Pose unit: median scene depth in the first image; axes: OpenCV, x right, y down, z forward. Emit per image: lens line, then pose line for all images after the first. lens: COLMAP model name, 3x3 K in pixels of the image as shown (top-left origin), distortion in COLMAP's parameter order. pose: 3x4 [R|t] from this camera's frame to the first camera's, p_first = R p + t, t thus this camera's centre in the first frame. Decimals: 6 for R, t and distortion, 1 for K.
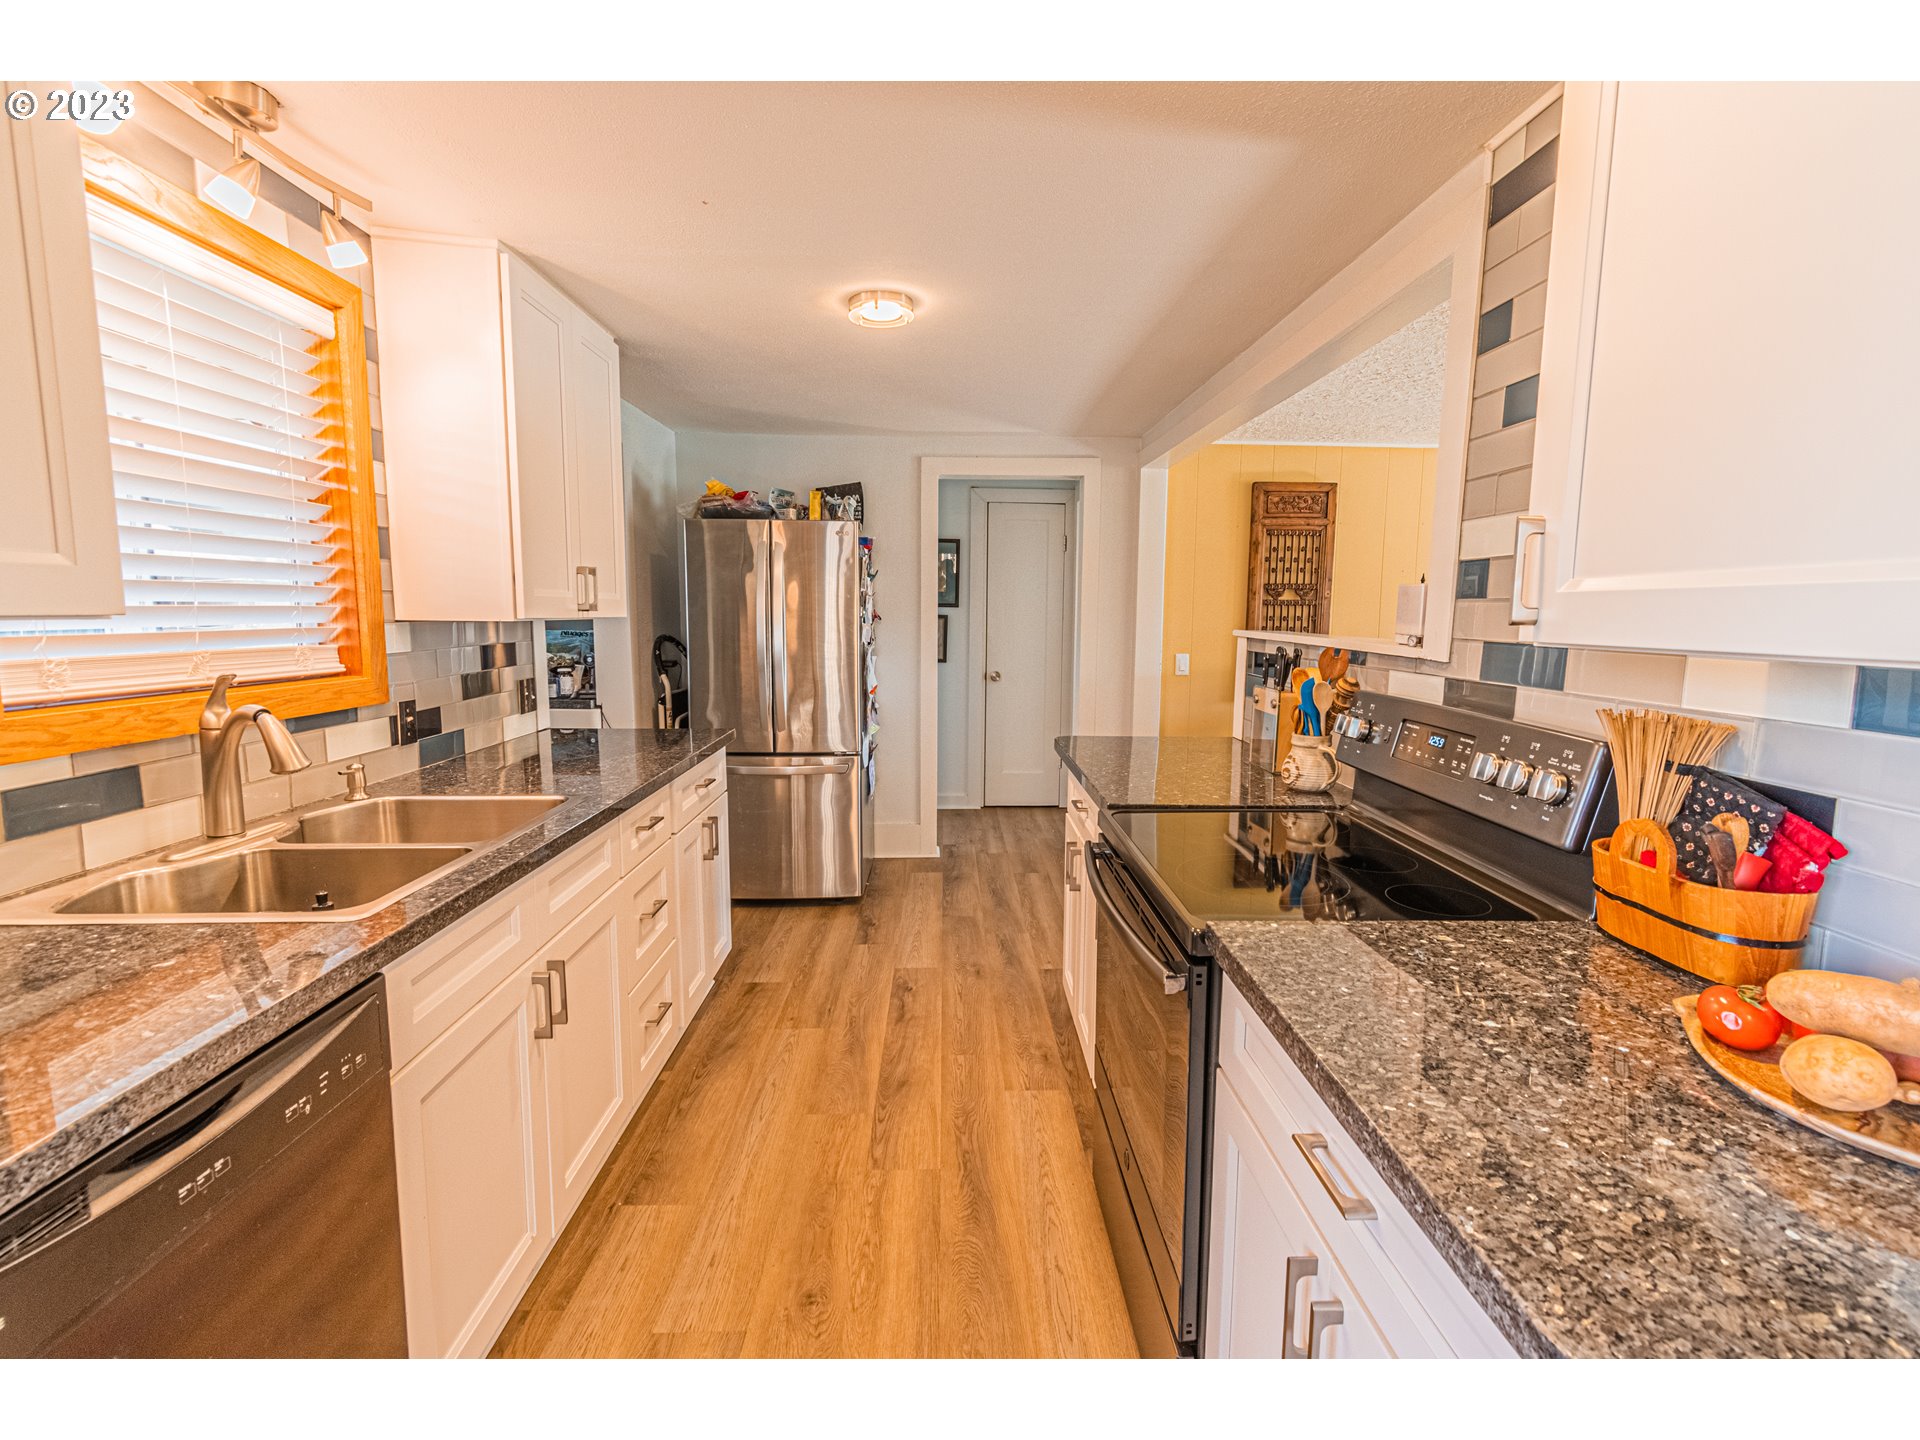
lens RADIAL K [[840.2, 0, 989.5], [0, 840.2, 708.1], [0, 0, 1]] dist [0.003366, 0.000231]
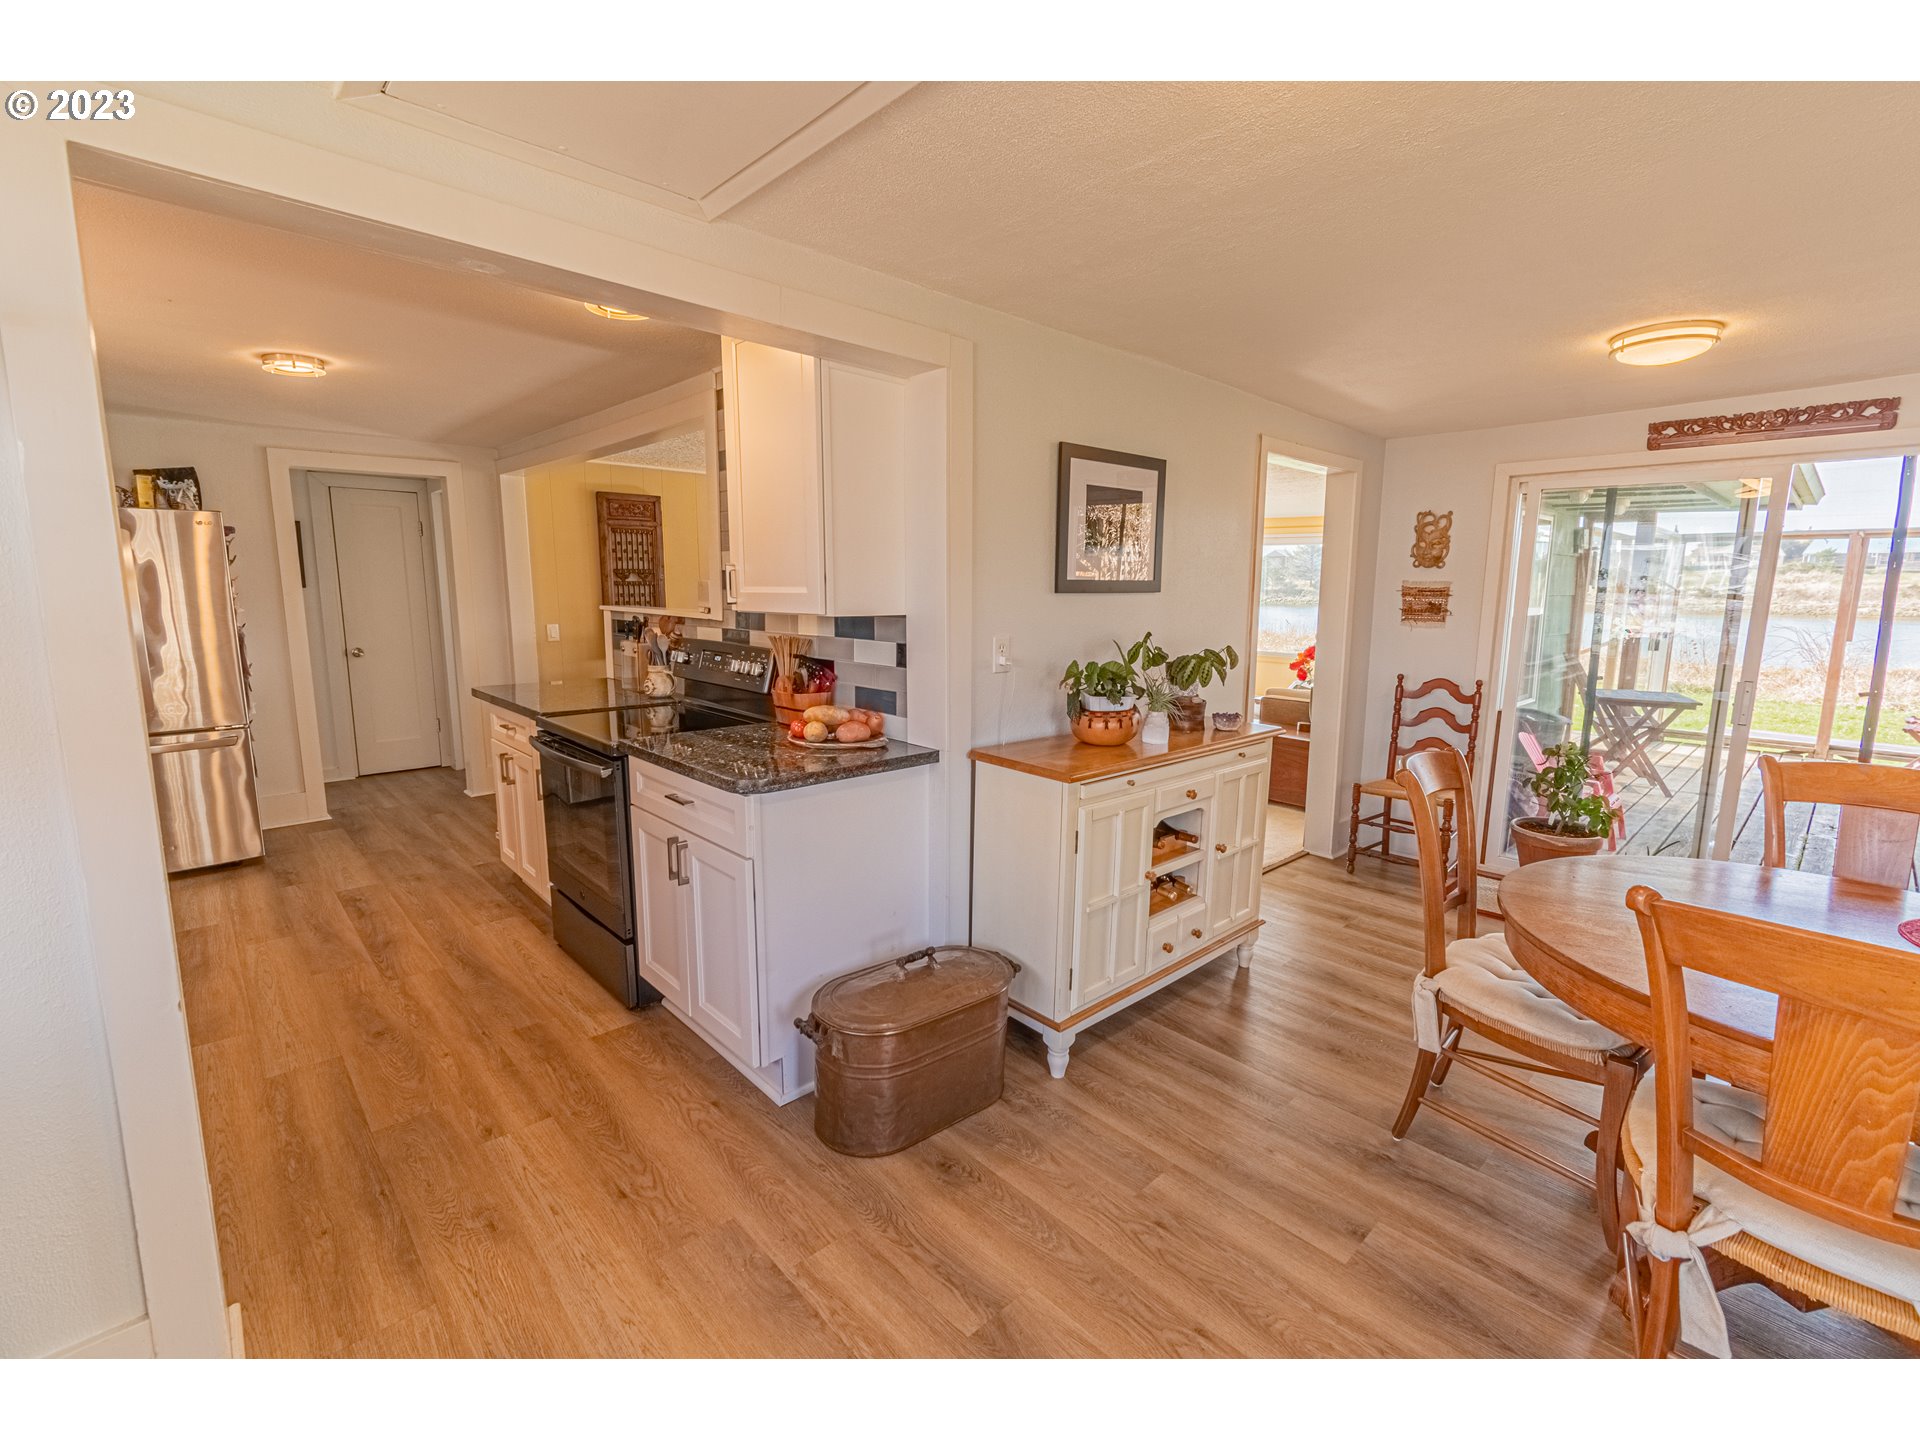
lens RADIAL K [[840.2, 0, 989.5], [0, 840.2, 708.1], [0, 0, 1]] dist [0.003366, 0.000231]
pose [[0.737279, -0.103303, 0.667644, -0.260476], [0.078810, 0.994644, 0.066869, 0.051886], [-0.670976, 0.003315, 0.741472, -0.688175]]
